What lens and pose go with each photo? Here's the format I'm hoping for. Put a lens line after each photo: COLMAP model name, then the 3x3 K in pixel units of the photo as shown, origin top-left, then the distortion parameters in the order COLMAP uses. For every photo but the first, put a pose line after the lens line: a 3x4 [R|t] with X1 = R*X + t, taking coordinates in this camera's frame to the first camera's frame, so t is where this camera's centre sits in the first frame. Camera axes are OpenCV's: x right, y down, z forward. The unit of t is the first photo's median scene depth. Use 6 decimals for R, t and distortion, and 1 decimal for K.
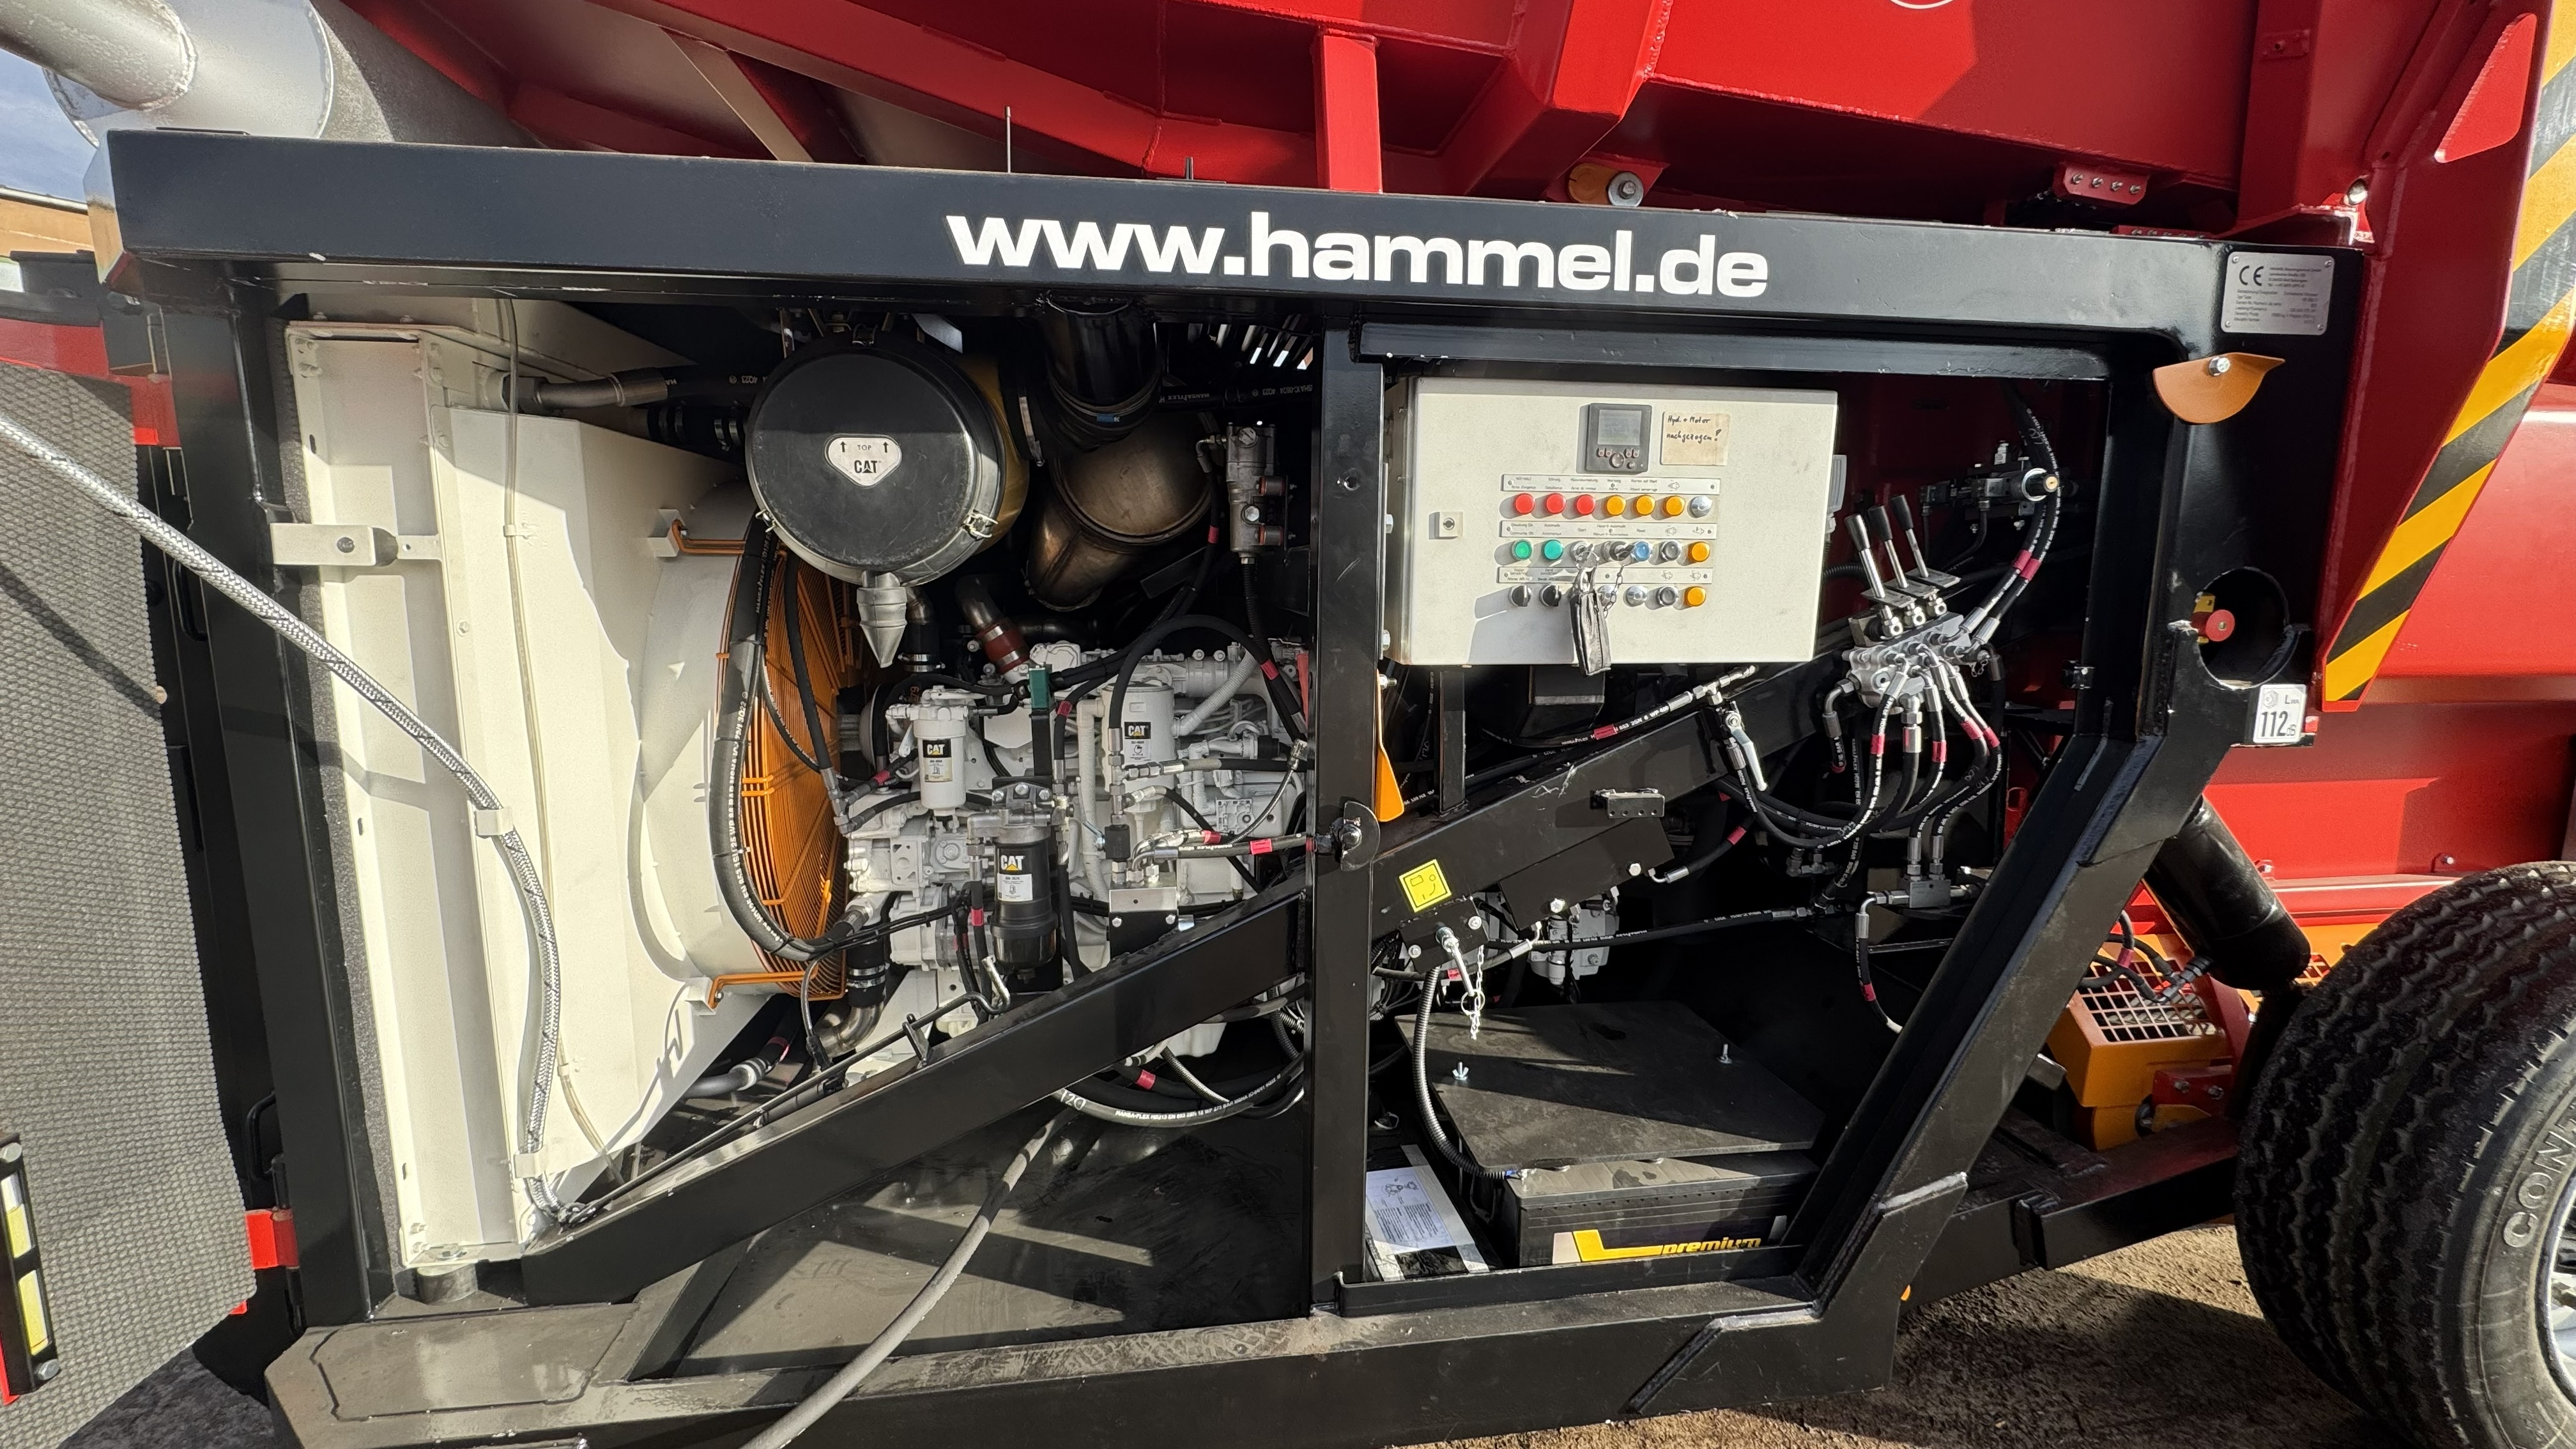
lens RADIAL K [[1012.2, 0, 1293.6], [0, 1012.2, 723.2], [0, 0, 1]] dist [-0.004343, 0.000490]
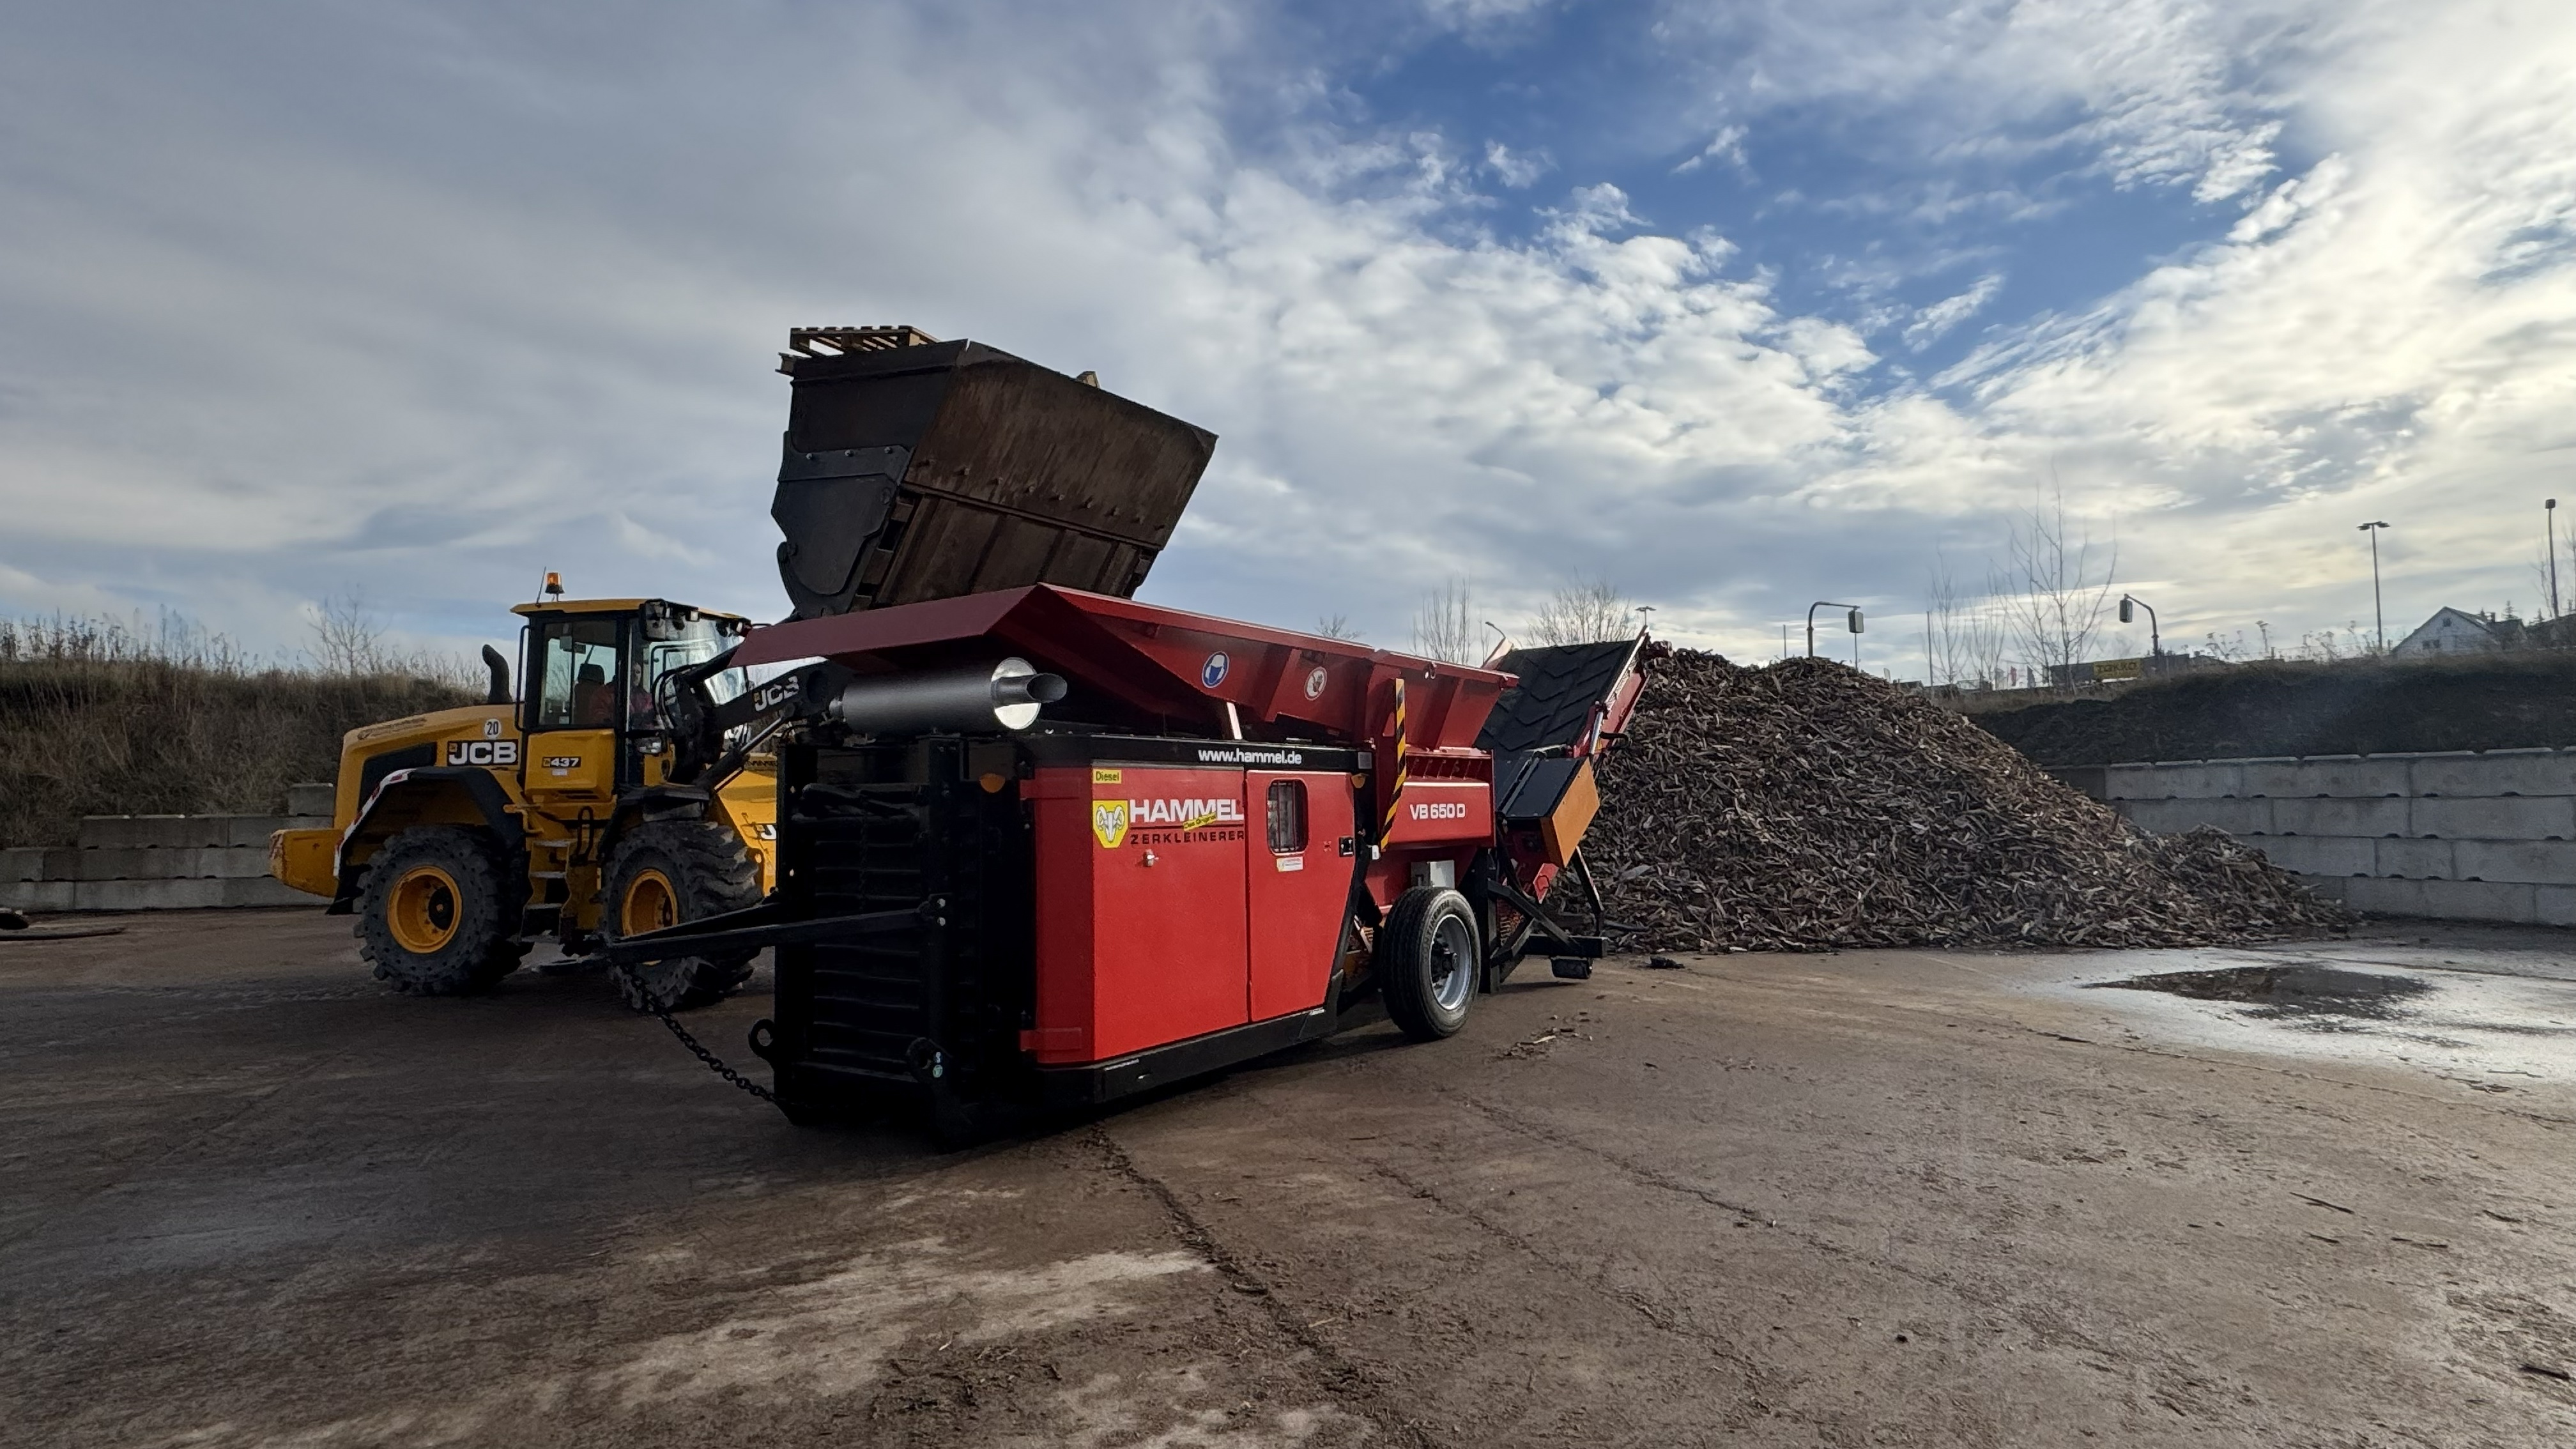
lens RADIAL K [[1303.8, 0, 1266.2], [0, 1303.8, 734.7], [0, 0, 1]] dist [-0.000868, 0.003975]
pose [[0.660861, 0.026725, 0.750032, -4.160809], [0.133865, 0.979143, -0.152839, 0.341397], [-0.738473, 0.201408, 0.643500, -2.773406]]
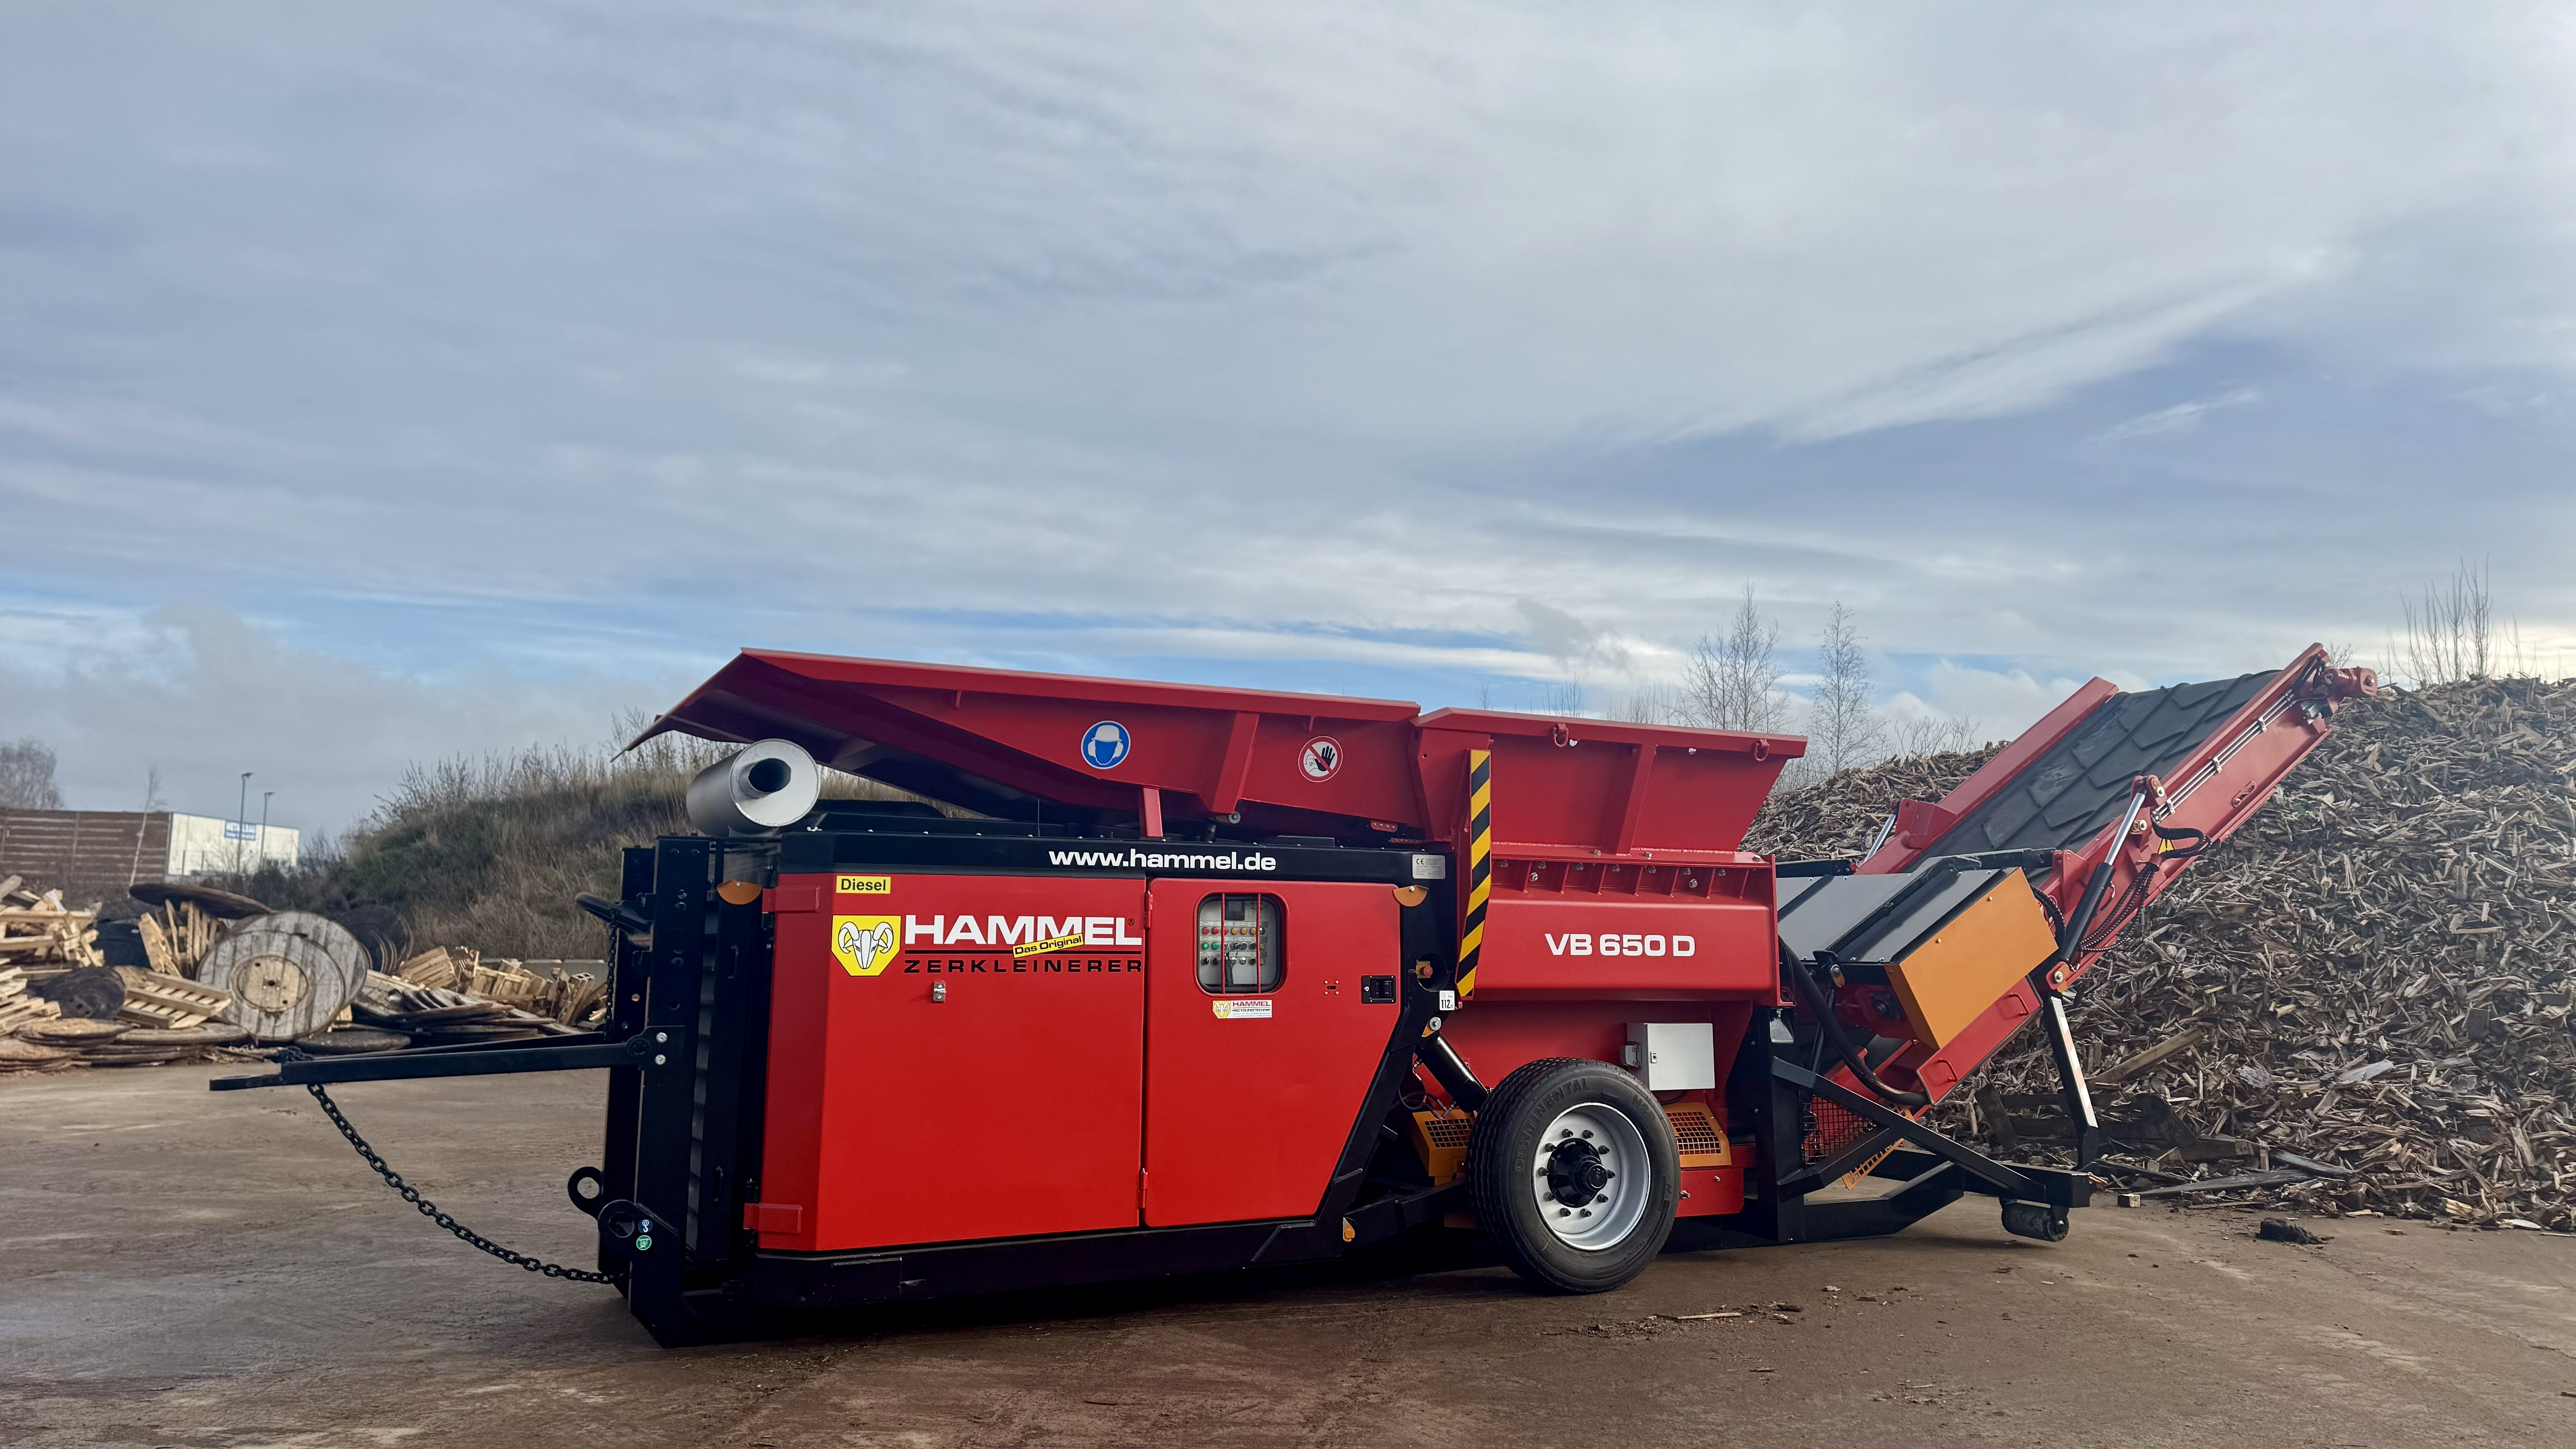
lens RADIAL K [[1767.9, 0, 1306.4], [0, 1767.9, 715.6], [0, 0, 1]] dist [0.086750, -0.097020]
pose [[0.941985, 0.045958, 0.332495, -1.419231], [0.048093, 0.961881, -0.269205, 0.672007], [-0.332193, 0.269578, 0.903867, -4.506202]]
